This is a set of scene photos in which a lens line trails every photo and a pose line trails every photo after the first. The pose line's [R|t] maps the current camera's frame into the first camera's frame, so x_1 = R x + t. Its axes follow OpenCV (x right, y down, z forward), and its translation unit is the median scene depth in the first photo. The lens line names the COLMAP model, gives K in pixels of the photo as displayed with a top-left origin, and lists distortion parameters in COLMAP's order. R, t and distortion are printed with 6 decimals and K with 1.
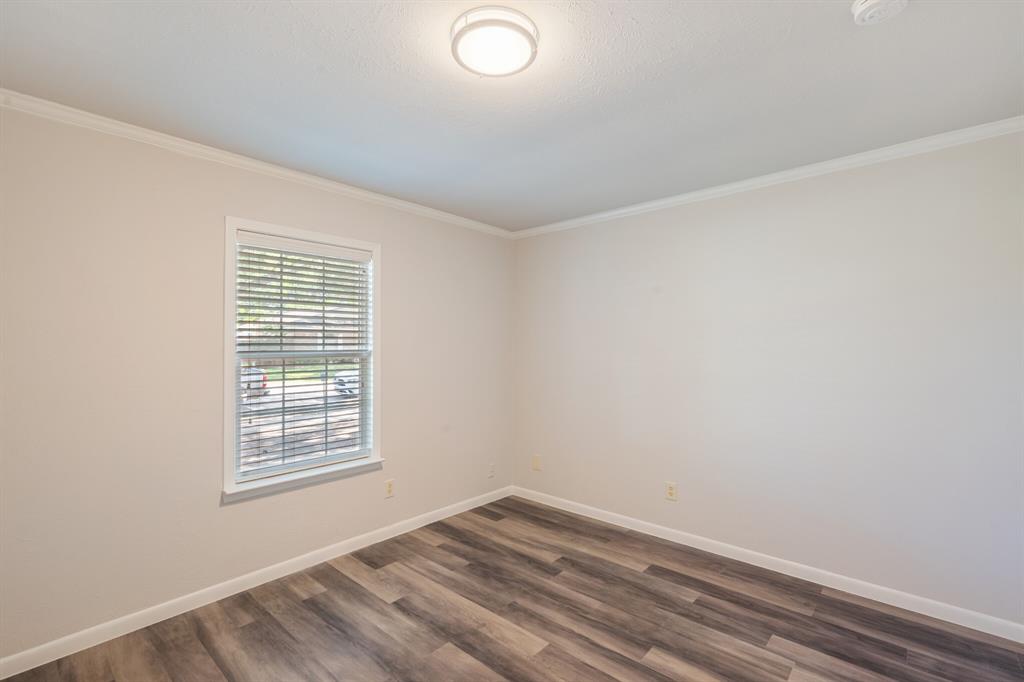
lens RADIAL K [[476.3, 0, 501.1], [0, 476.3, 343.6], [0, 0, 1]] dist [-0.007902, 0.000757]
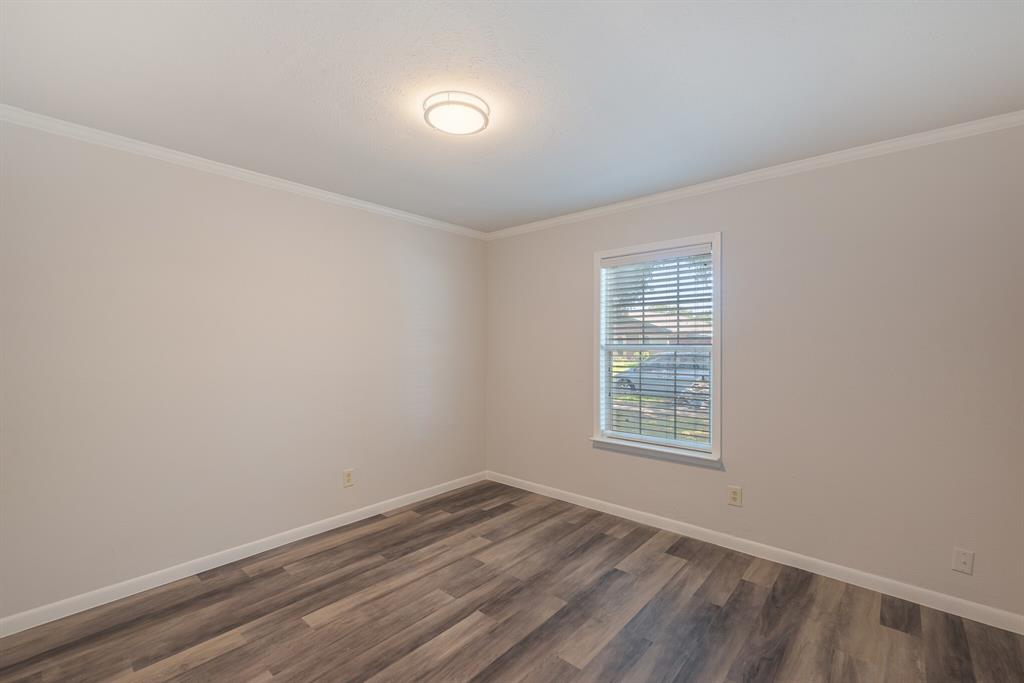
lens RADIAL K [[443.9, 0, 513.4], [0, 443.9, 340.6], [0, 0, 1]] dist [0.000751, -0.000212]
pose [[-0.009985, -0.004205, -0.999941, 0.717834], [0.003519, 0.999985, -0.004240, 0.010181], [0.999944, -0.003561, -0.009970, 0.672370]]
